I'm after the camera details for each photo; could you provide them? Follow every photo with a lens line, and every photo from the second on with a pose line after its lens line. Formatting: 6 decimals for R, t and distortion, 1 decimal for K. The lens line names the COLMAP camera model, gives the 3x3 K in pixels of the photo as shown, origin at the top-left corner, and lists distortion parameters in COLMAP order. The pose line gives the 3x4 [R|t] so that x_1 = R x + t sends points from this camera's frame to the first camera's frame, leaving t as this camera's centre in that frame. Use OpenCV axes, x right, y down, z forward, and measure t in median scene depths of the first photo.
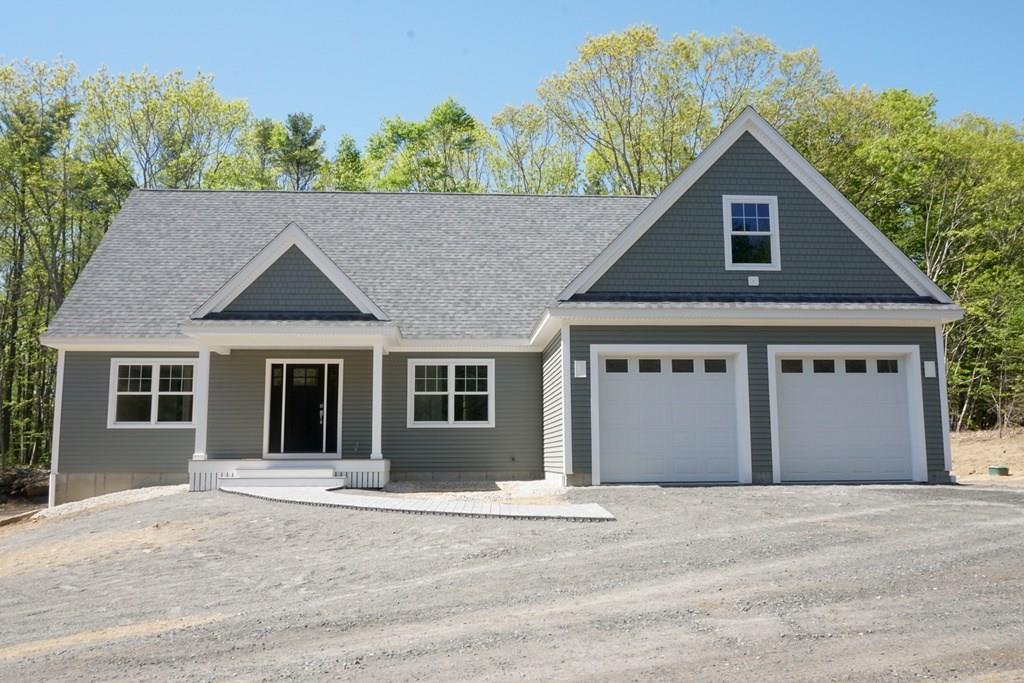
lens RADIAL K [[901.9, 0, 512.0], [0, 901.9, 341.5], [0, 0, 1]] dist [-0.010452, 0.002052]
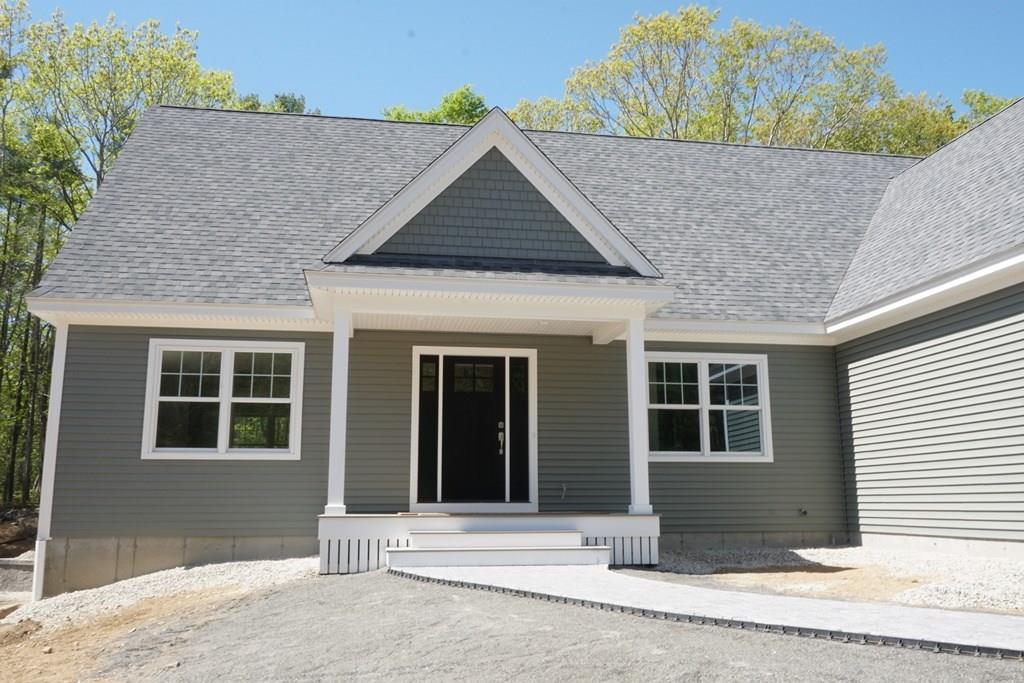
lens RADIAL K [[893.1, 0, 518.5], [0, 893.1, 345.6], [0, 0, 1]] dist [0.007028, -0.023249]
pose [[0.994657, 0.020125, 0.101258, -0.266482], [-0.015656, 0.998876, -0.044738, 0.045364], [-0.102044, 0.042914, 0.993854, 0.399722]]
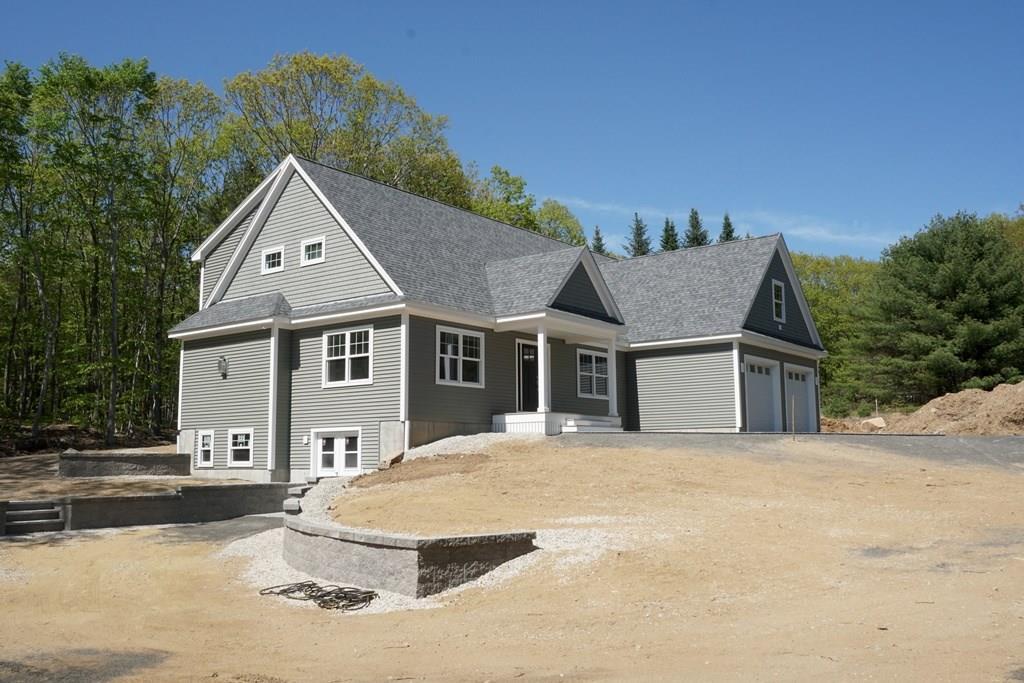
lens RADIAL K [[901.9, 0, 512.0], [0, 901.9, 341.5], [0, 0, 1]] dist [-0.010452, 0.002052]
pose [[0.660912, 0.097068, 0.744159, -1.258630], [-0.096770, 0.994344, -0.043758, 0.082410], [-0.744198, -0.043092, 0.666568, 0.140321]]
